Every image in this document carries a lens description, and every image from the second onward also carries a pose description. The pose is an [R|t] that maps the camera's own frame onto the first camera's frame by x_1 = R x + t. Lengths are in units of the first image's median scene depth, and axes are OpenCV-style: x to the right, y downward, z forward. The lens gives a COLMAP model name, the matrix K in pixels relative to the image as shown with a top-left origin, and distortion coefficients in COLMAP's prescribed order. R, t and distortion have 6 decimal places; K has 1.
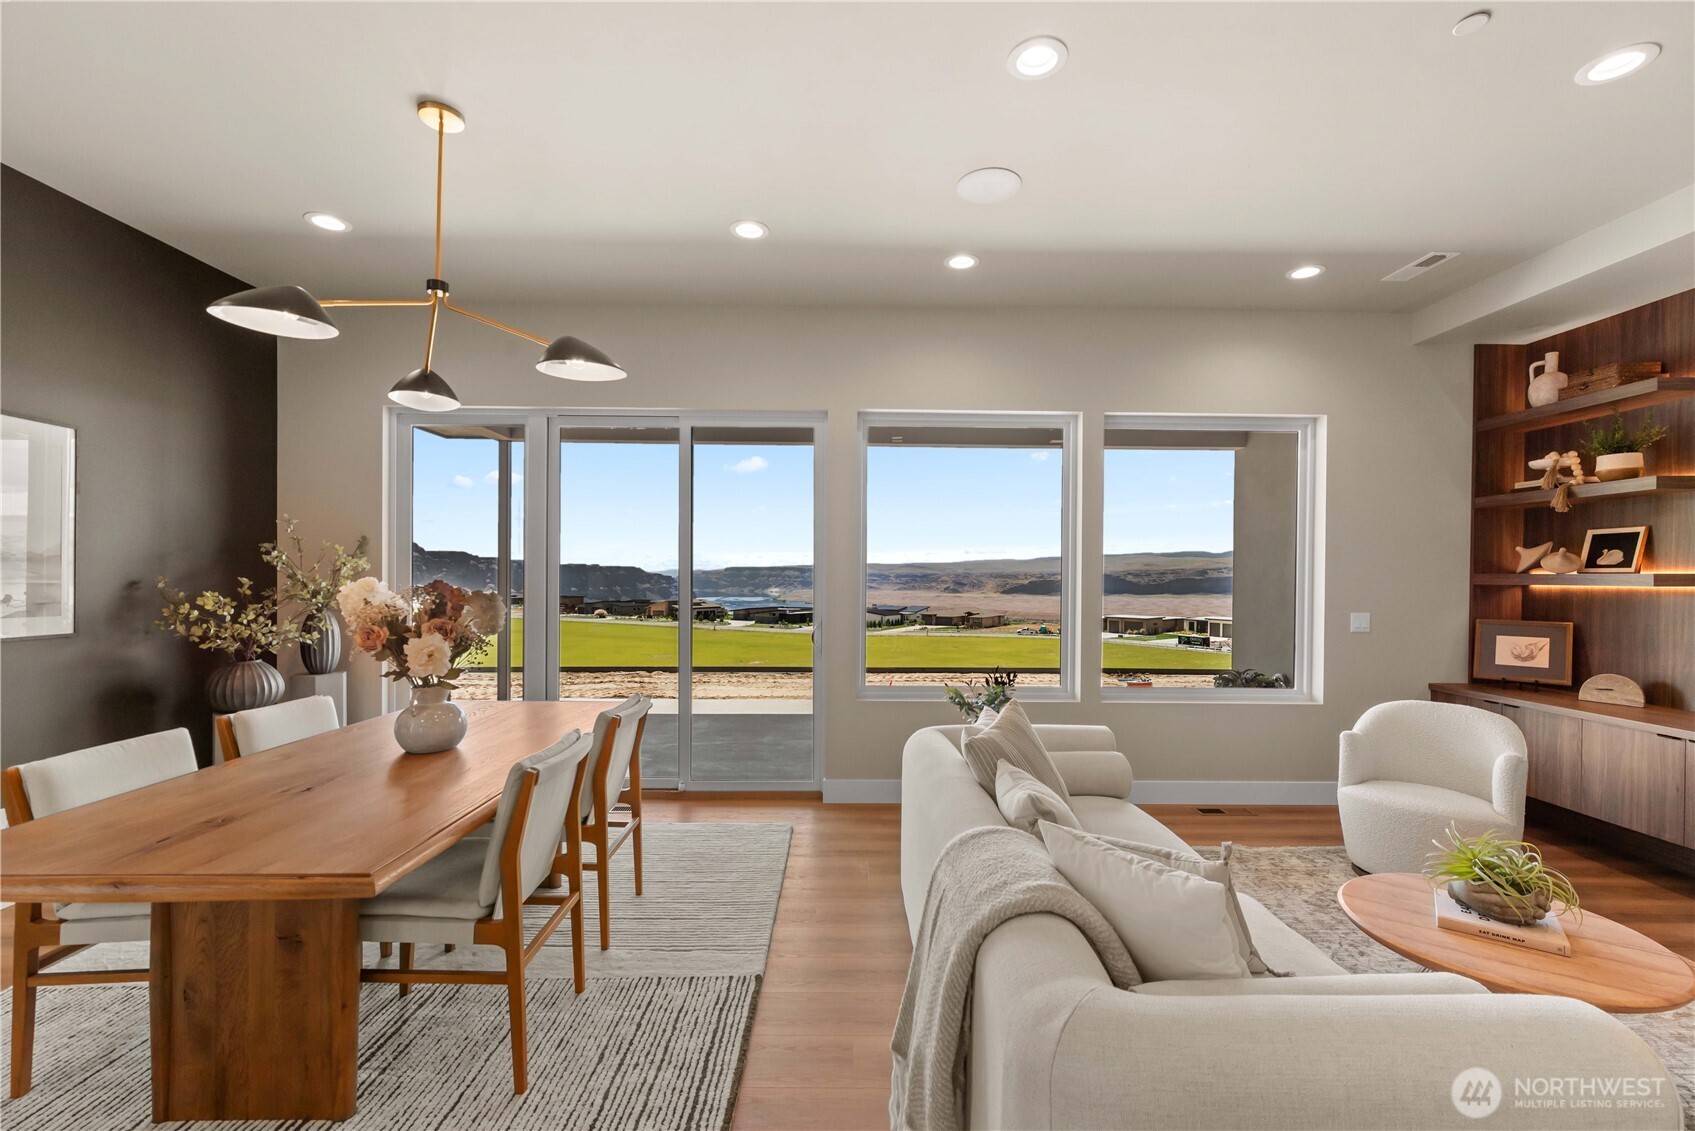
lens RADIAL K [[751.9, 0, 853.9], [0, 751.9, 575.1], [0, 0, 1]] dist [0.000355, 0.000160]
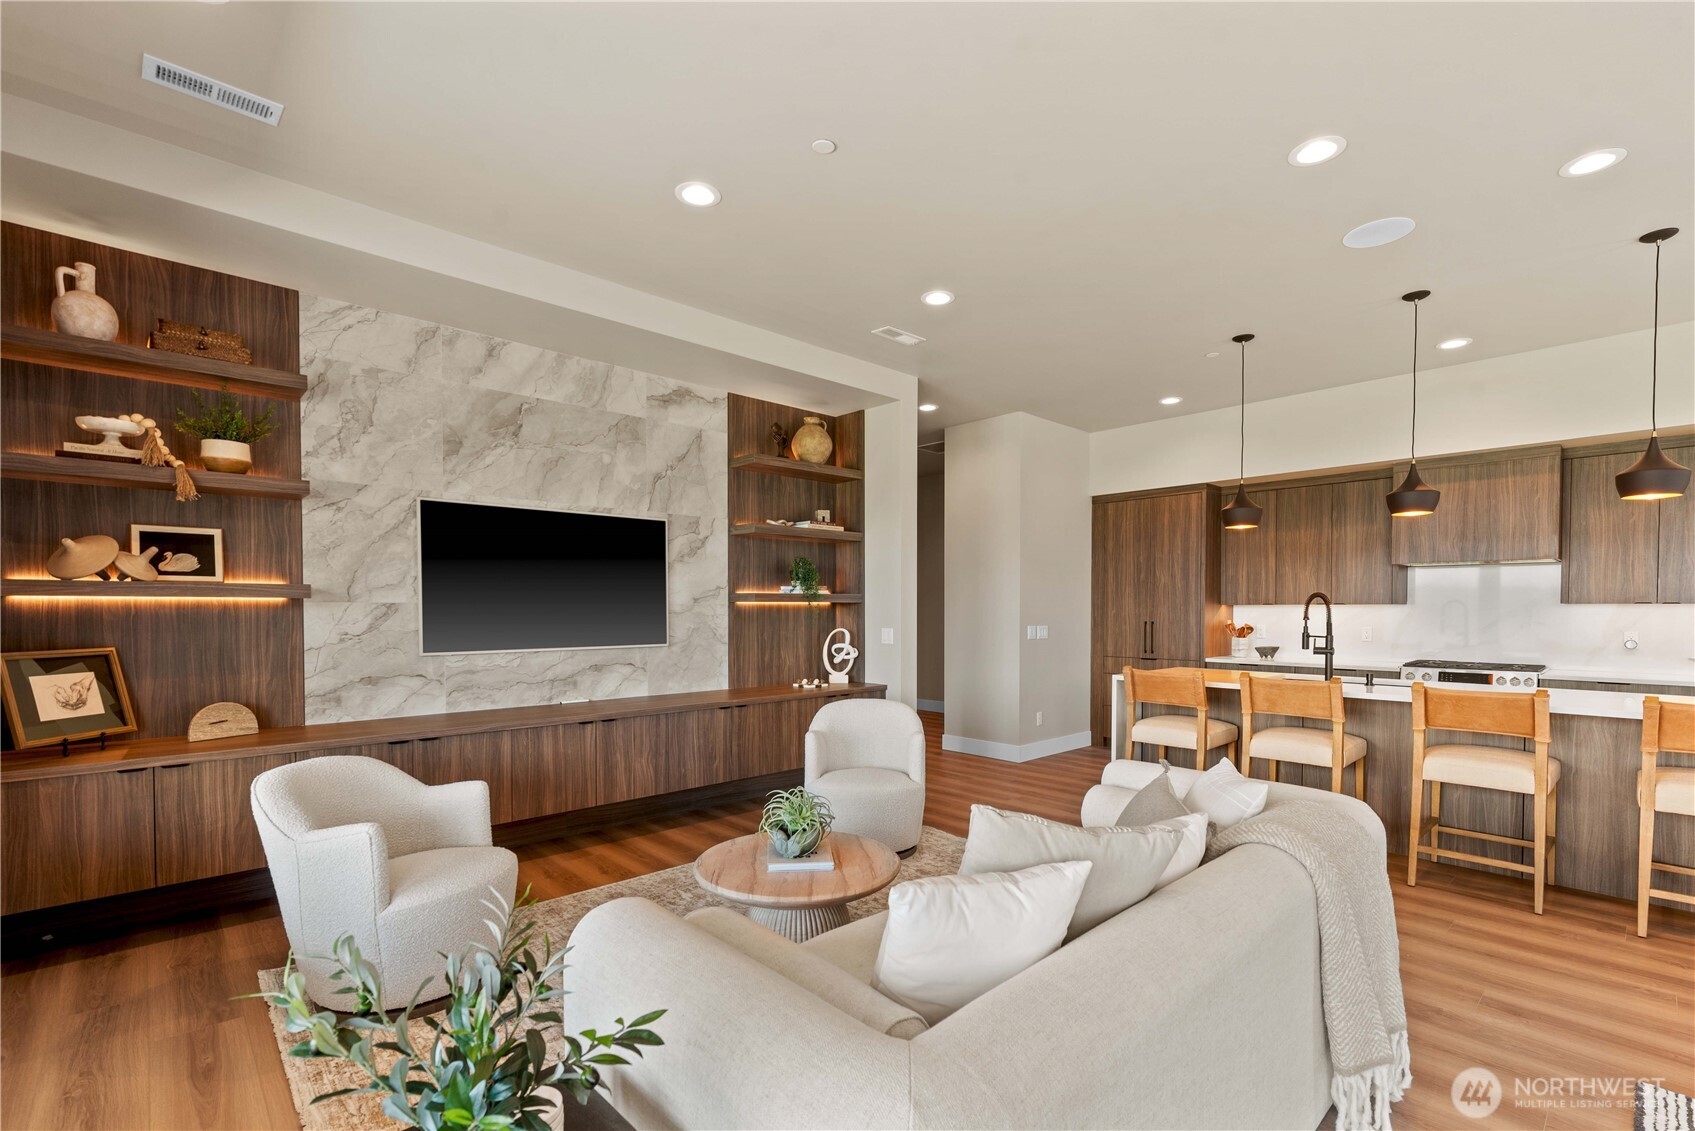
lens RADIAL K [[751.9, 0, 852.8], [0, 751.9, 615.8], [0, 0, 1]] dist [0.000355, 0.000160]
pose [[-0.684811, -0.018334, 0.728490, -0.077062], [-0.005319, 0.999783, 0.020161, 0.012783], [-0.728701, 0.009931, -0.684760, 0.950736]]
